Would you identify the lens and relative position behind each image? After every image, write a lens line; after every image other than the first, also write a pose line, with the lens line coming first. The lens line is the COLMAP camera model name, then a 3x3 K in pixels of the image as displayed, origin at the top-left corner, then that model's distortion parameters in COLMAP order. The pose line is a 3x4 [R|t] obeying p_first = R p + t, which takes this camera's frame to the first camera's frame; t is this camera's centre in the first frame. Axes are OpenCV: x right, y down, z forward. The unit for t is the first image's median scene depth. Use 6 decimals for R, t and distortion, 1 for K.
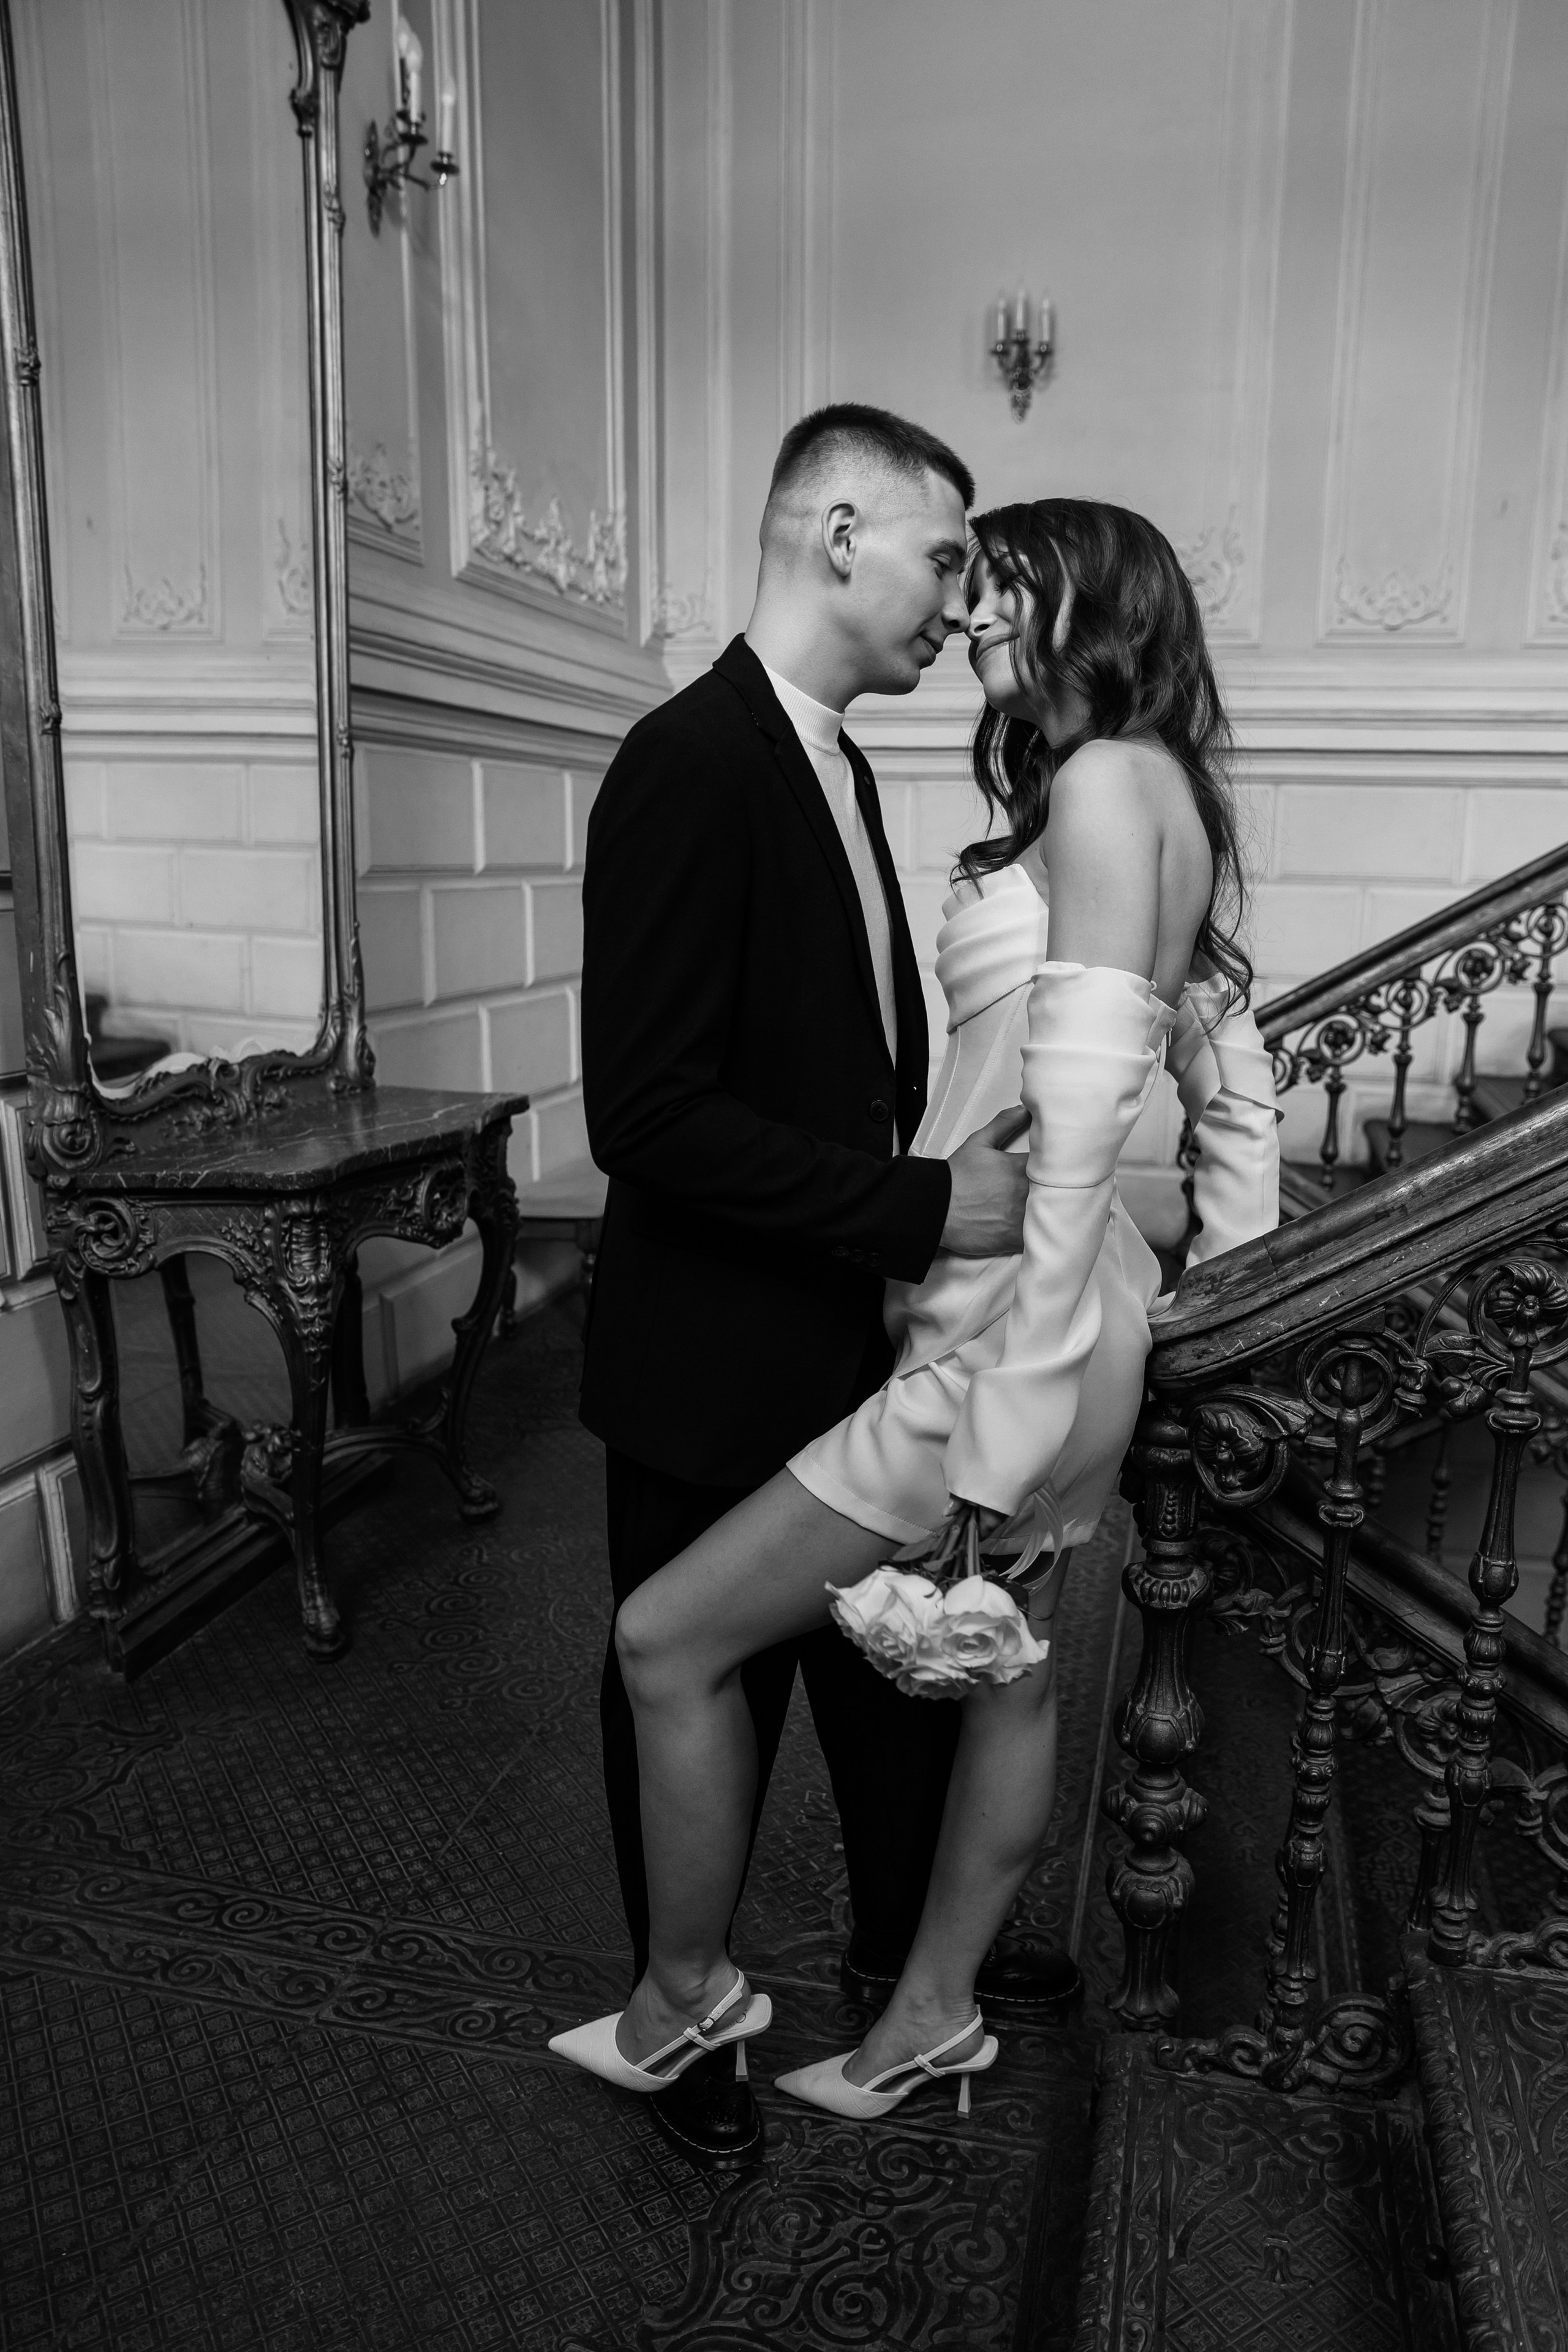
lens RADIAL K [[1597.0, 0, 800.4], [0, 1597.0, 1185.0], [0, 0, 1]] dist [-0.092478, 0.066467]
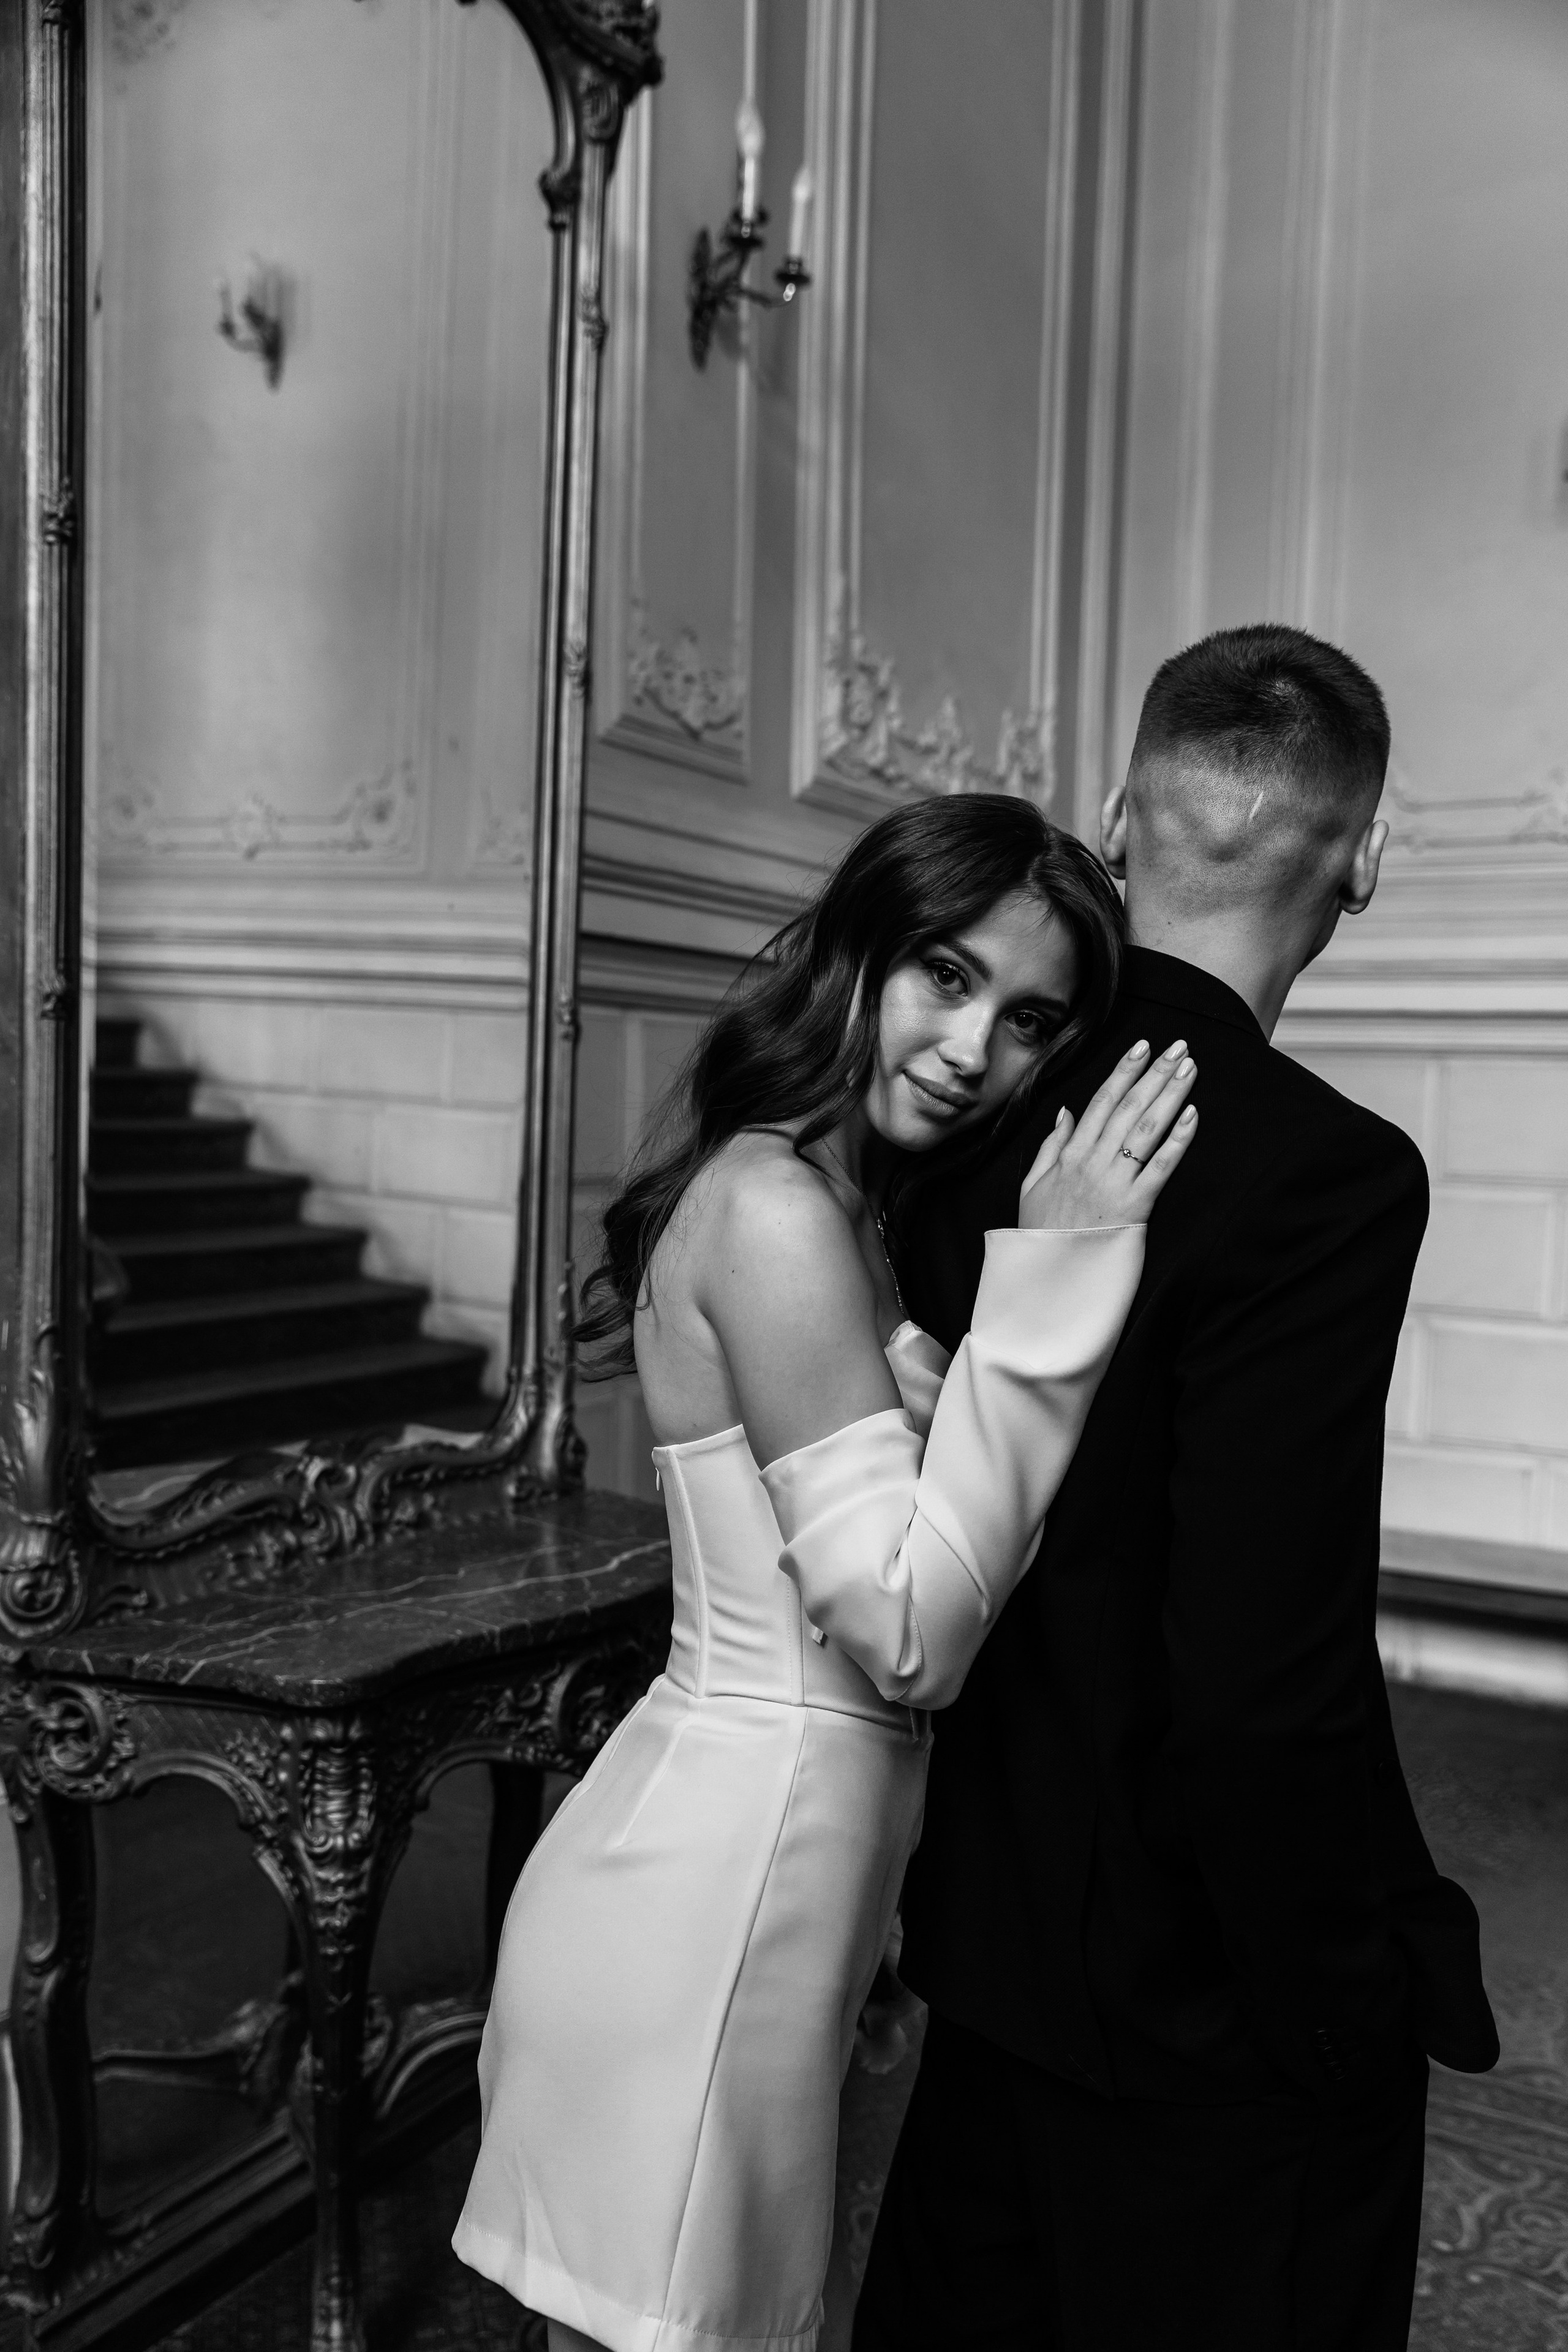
lens RADIAL K [[1906.3, 0, 777.7], [0, 1906.3, 1240.9], [0, 0, 1]] dist [-0.012047, 0.004128]
pose [[0.959279, 0.039039, -0.279748, 0.059893], [-0.077581, 0.988728, -0.128054, -0.080002], [0.271596, 0.144543, 0.951495, 0.218758]]
